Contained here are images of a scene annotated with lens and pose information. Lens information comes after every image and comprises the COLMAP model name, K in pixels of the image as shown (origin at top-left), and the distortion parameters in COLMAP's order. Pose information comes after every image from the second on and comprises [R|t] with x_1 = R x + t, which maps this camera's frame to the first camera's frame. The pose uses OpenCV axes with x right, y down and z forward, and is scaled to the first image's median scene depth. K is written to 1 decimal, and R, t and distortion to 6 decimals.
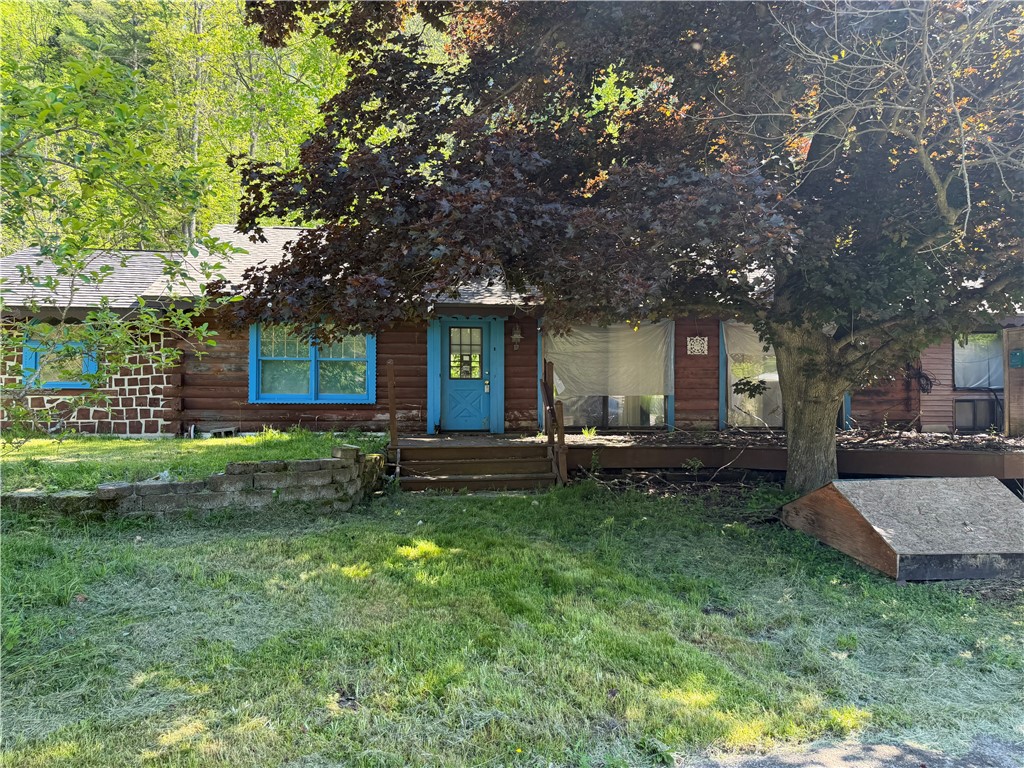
lens RADIAL K [[717.4, 0, 520.0], [0, 717.4, 385.1], [0, 0, 1]] dist [0.044225, -0.050996]
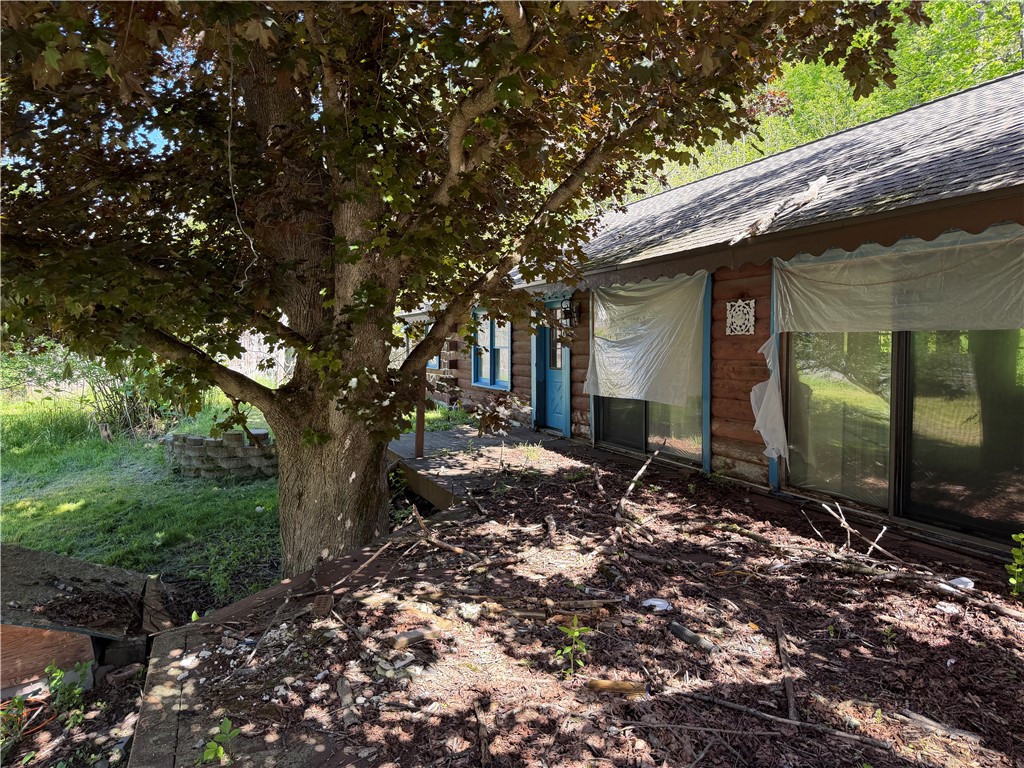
lens RADIAL K [[717.4, 0, 507.5], [0, 717.4, 381.5], [0, 0, 1]] dist [0.044225, -0.050996]
pose [[0.252022, 0.048742, -0.966493, 1.277989], [0.024538, 0.998088, 0.056734, -0.076448], [0.967410, -0.038014, 0.250344, 1.271295]]
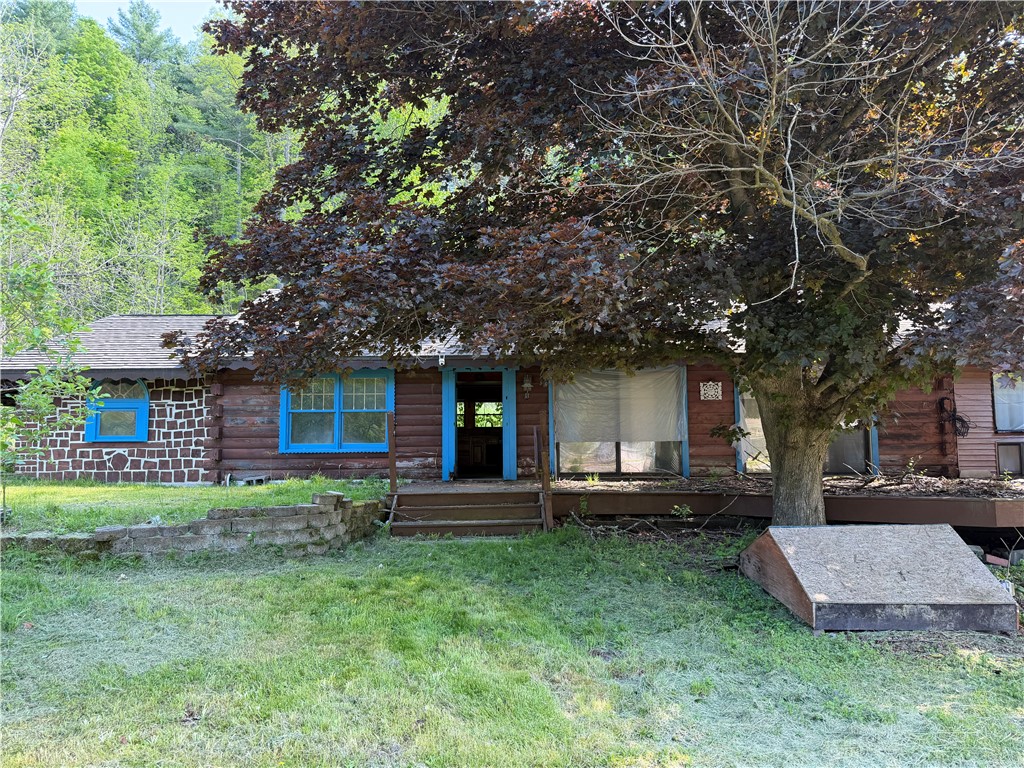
lens RADIAL K [[717.4, 0, 517.0], [0, 717.4, 382.7], [0, 0, 1]] dist [0.044225, -0.050996]
pose [[0.990517, -0.022118, -0.135601, 0.208589], [0.012879, 0.997559, -0.068636, -0.002396], [0.136788, 0.066239, 0.988383, -0.039677]]
